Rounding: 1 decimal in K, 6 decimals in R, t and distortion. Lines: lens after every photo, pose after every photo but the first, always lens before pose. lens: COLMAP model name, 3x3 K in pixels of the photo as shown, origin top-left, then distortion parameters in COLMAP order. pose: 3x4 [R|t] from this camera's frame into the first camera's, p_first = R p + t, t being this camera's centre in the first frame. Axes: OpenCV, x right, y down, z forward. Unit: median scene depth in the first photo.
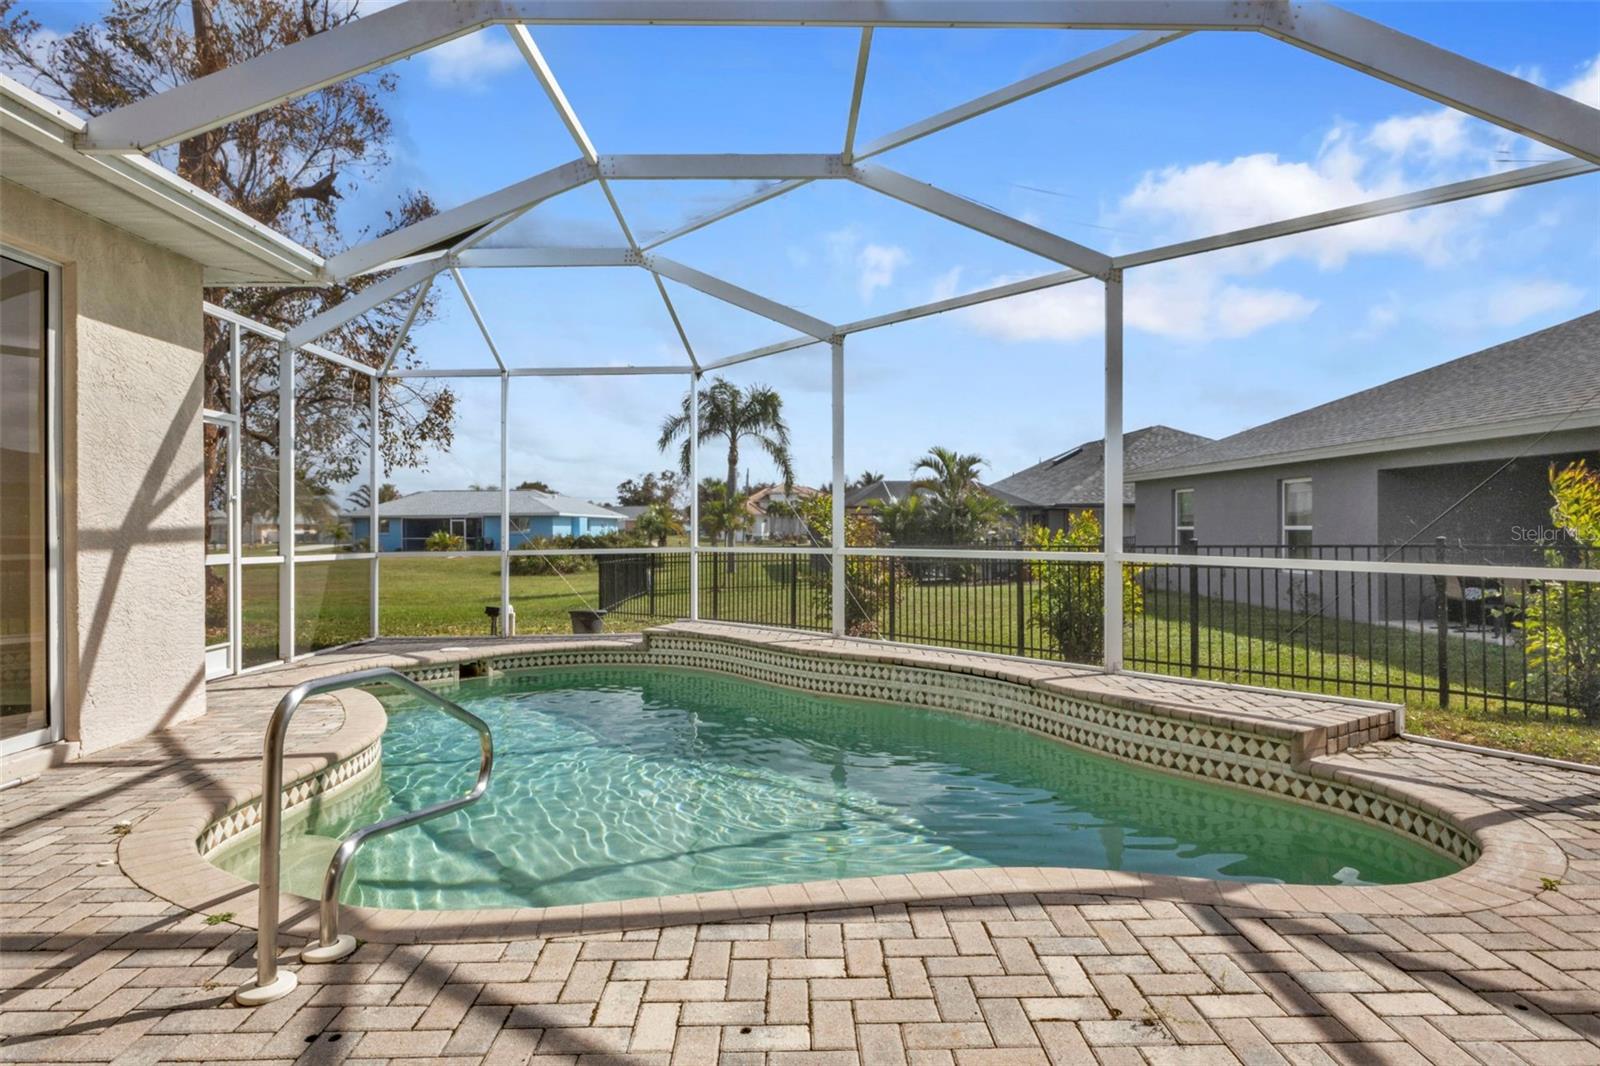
lens RADIAL K [[885.2, 0, 805.9], [0, 885.2, 523.6], [0, 0, 1]] dist [0.000314, -0.001772]
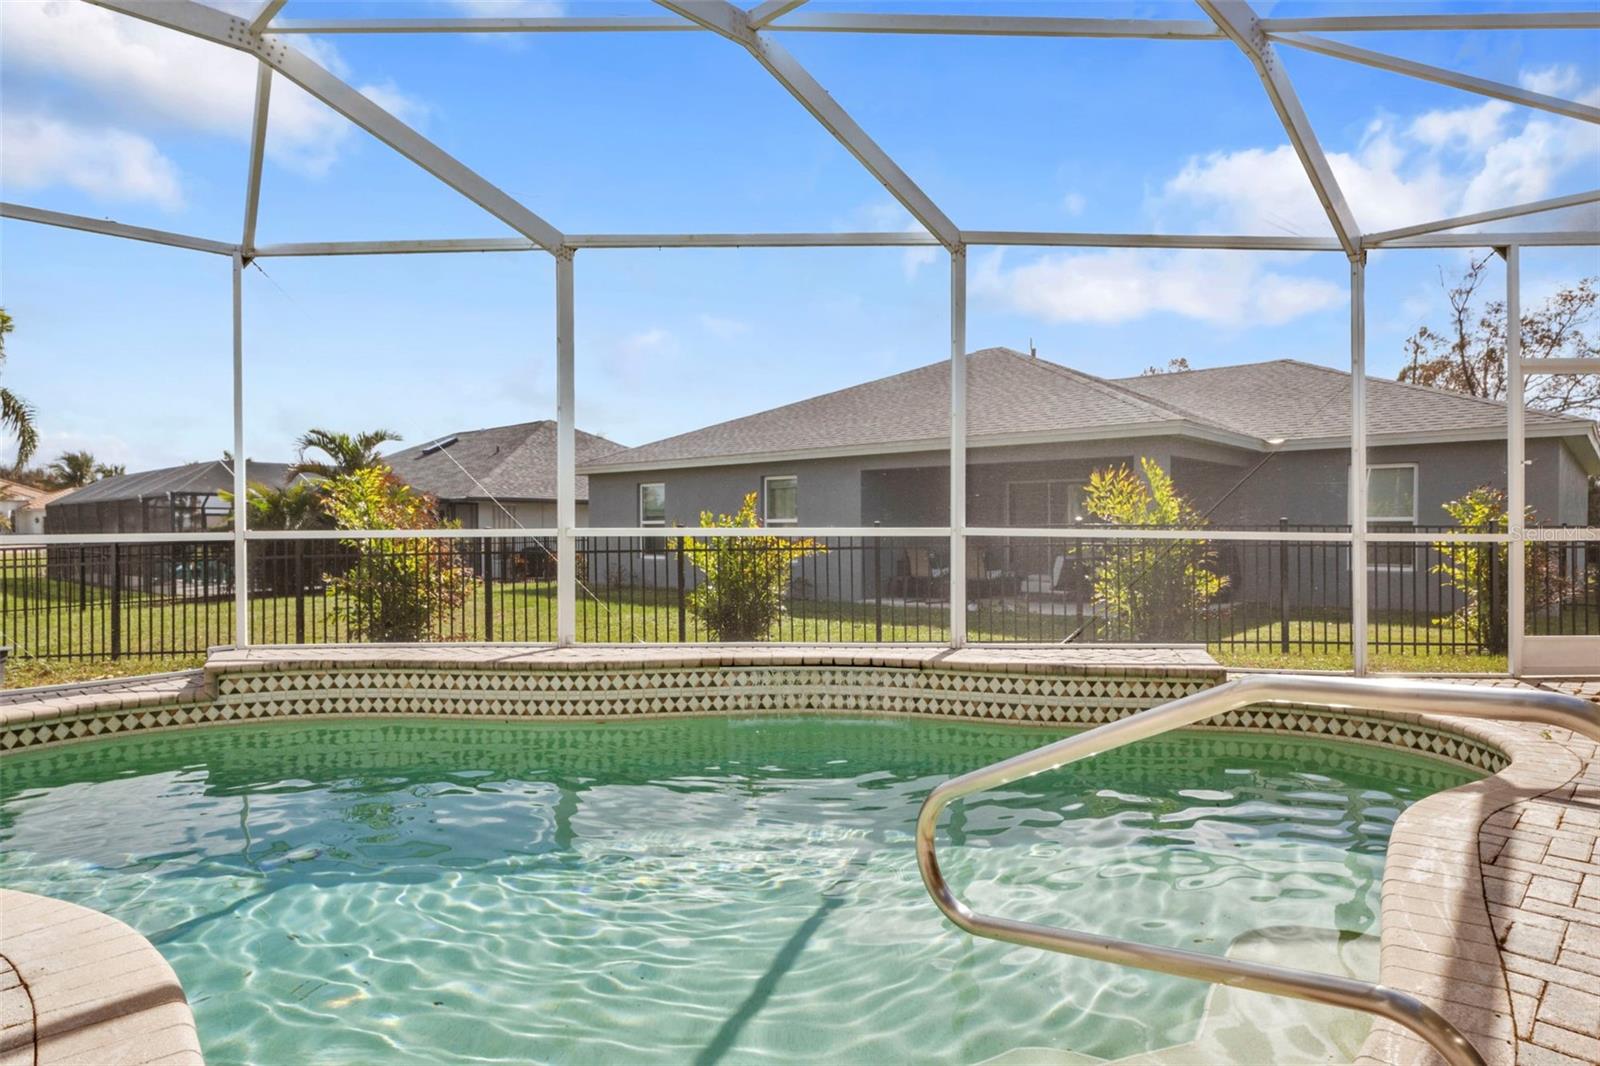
lens RADIAL K [[910.8, 0, 865.6], [0, 910.8, 540.0], [0, 0, 1]] dist [-0.000300, -0.001371]
pose [[0.692925, -0.005326, 0.720990, -0.593838], [-0.004885, 0.999915, 0.012082, 0.045867], [-0.720993, -0.011894, 0.692840, 0.464948]]
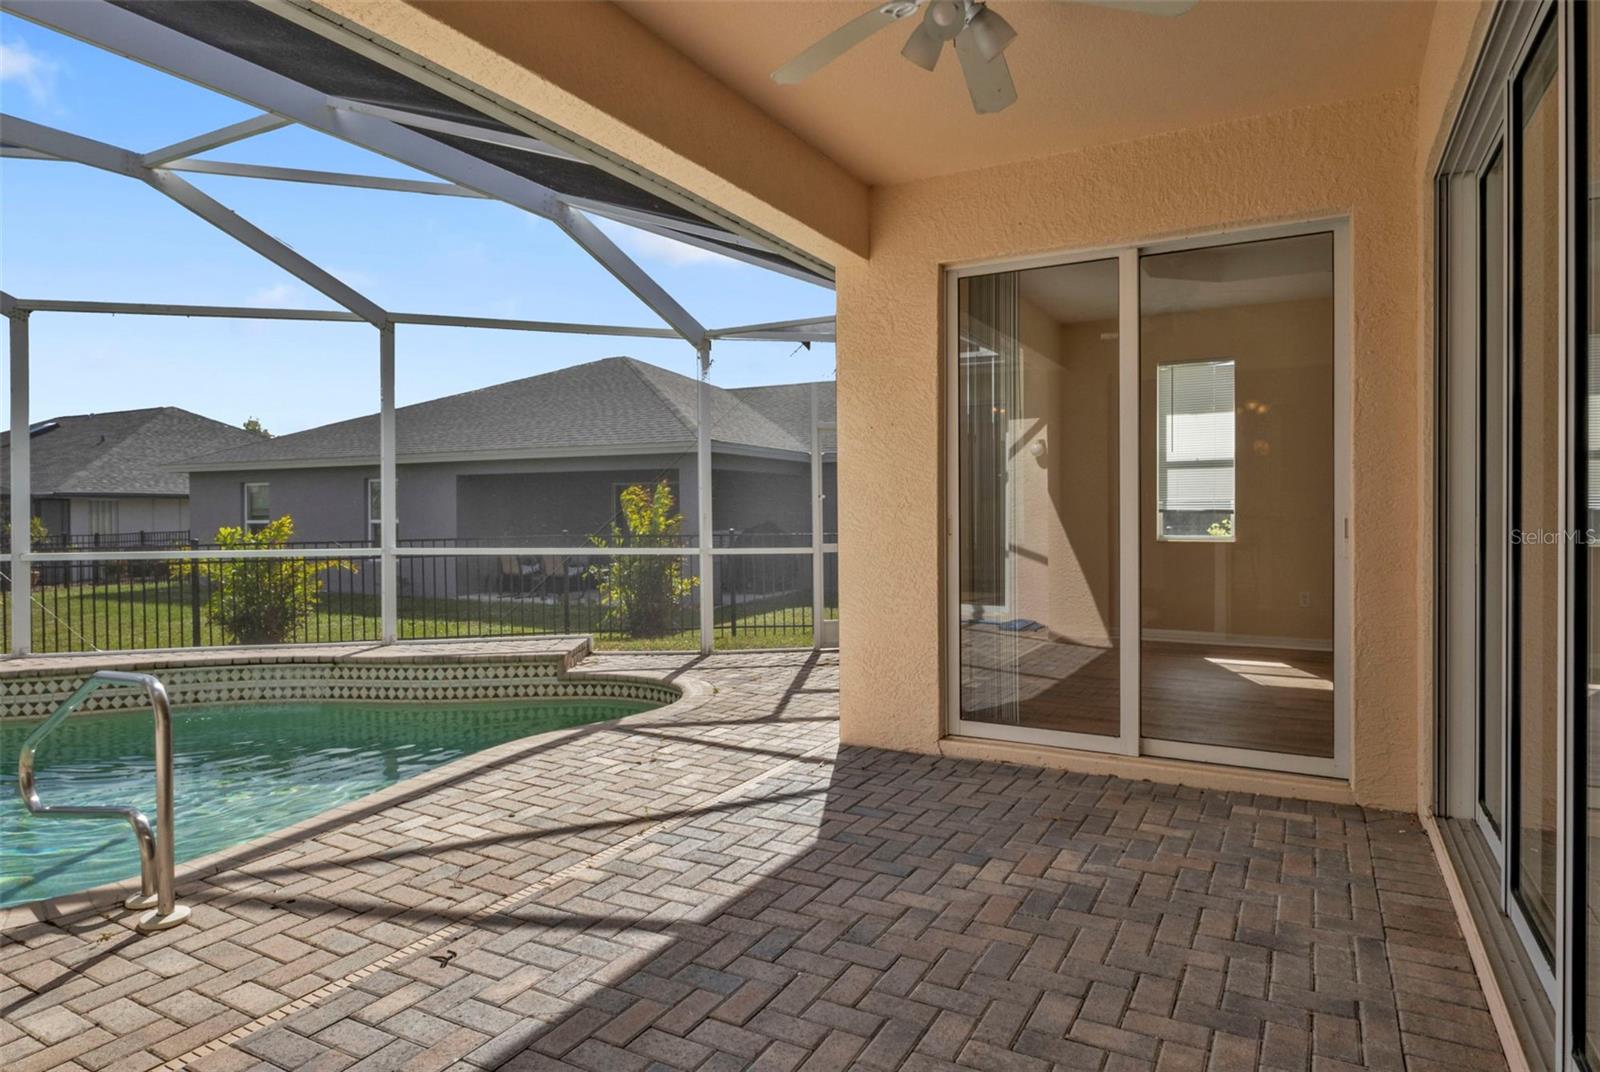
lens RADIAL K [[910.8, 0, 813.4], [0, 910.8, 523.3], [0, 0, 1]] dist [-0.000300, -0.001371]
pose [[0.498586, -0.010504, 0.866776, -0.593395], [0.000518, 0.999930, 0.011820, -0.020960], [-0.866840, -0.005444, 0.498557, -0.199922]]
